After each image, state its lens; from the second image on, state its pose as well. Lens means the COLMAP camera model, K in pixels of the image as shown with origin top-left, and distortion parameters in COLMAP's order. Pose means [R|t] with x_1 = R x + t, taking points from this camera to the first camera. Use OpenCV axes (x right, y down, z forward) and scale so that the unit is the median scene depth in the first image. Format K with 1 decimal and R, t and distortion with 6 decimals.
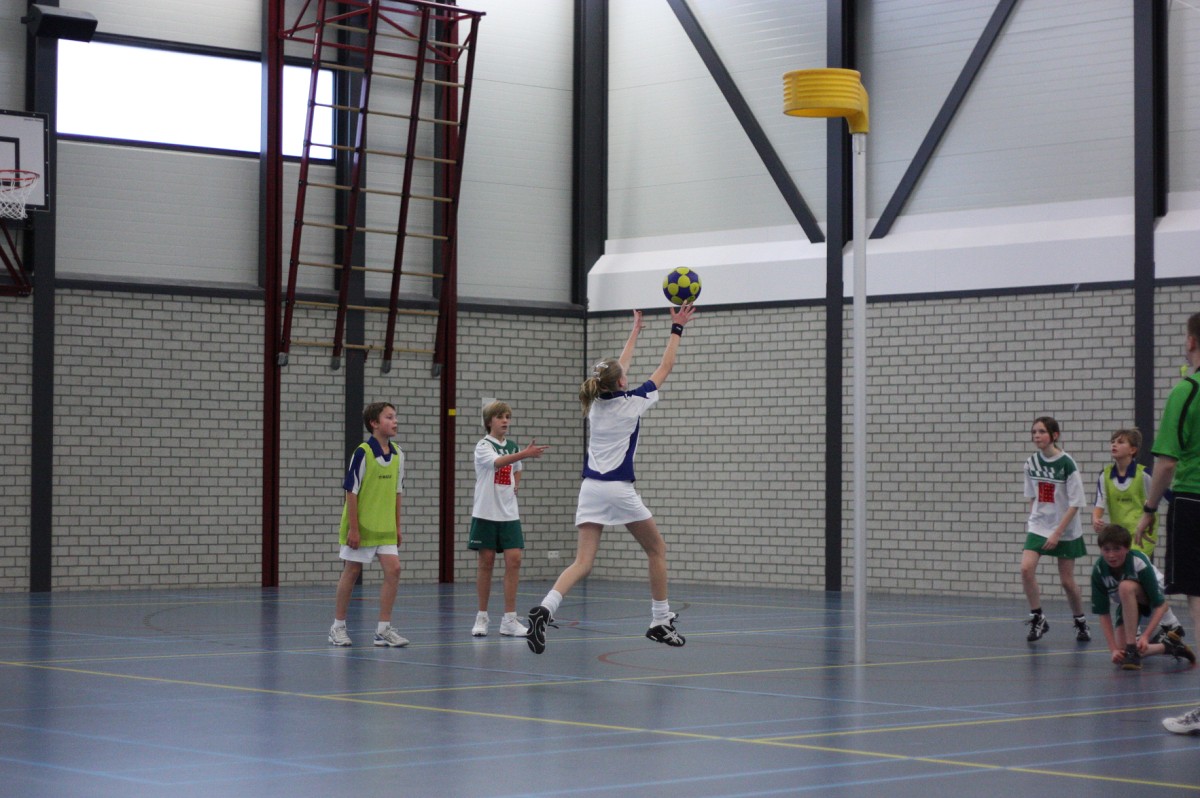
lens RADIAL K [[2826.4, 0, 600.0], [0, 2826.4, 399.0], [0, 0, 1]] dist [-0.116501, 0.205570]
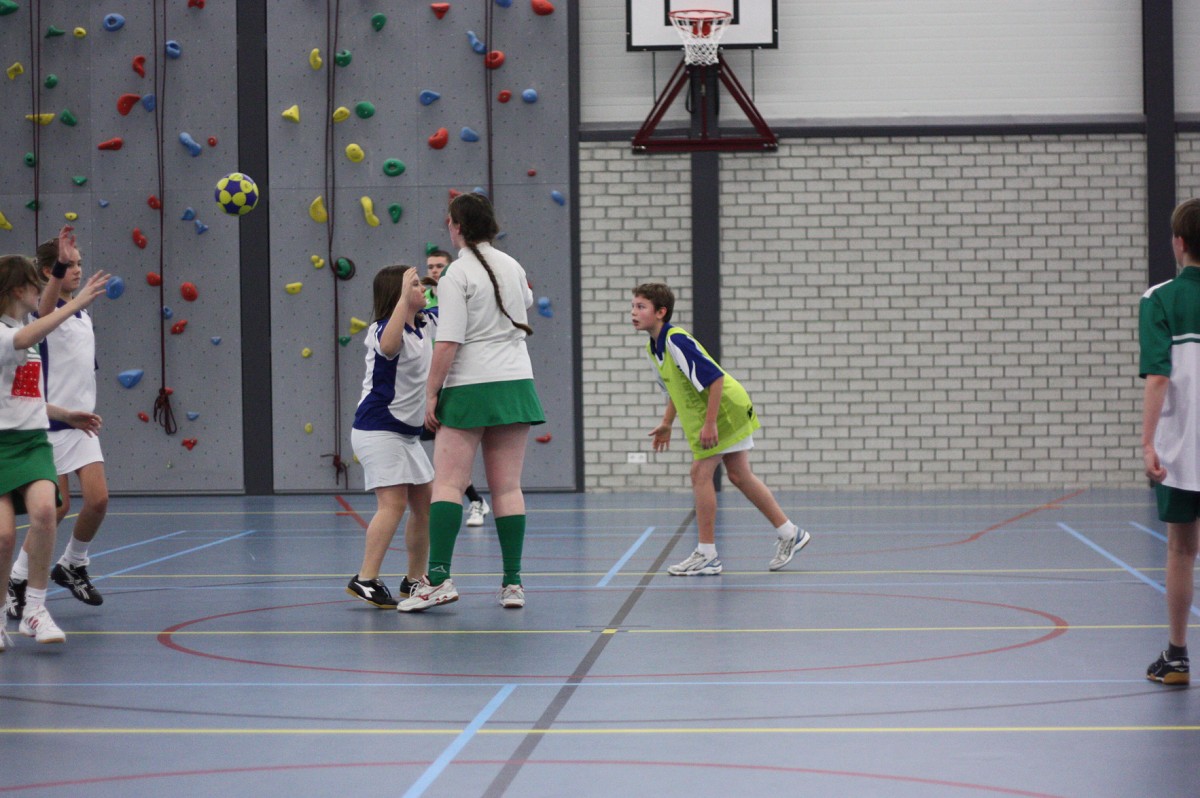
lens RADIAL K [[2826.4, 0, 600.0], [0, 2826.4, 399.0], [0, 0, 1]] dist [-0.116501, 0.205570]
pose [[0.689799, -0.004205, -0.723989, 0.374881], [0.036446, 0.998917, 0.028922, 0.012583], [0.723083, -0.046337, 0.689205, 0.347697]]
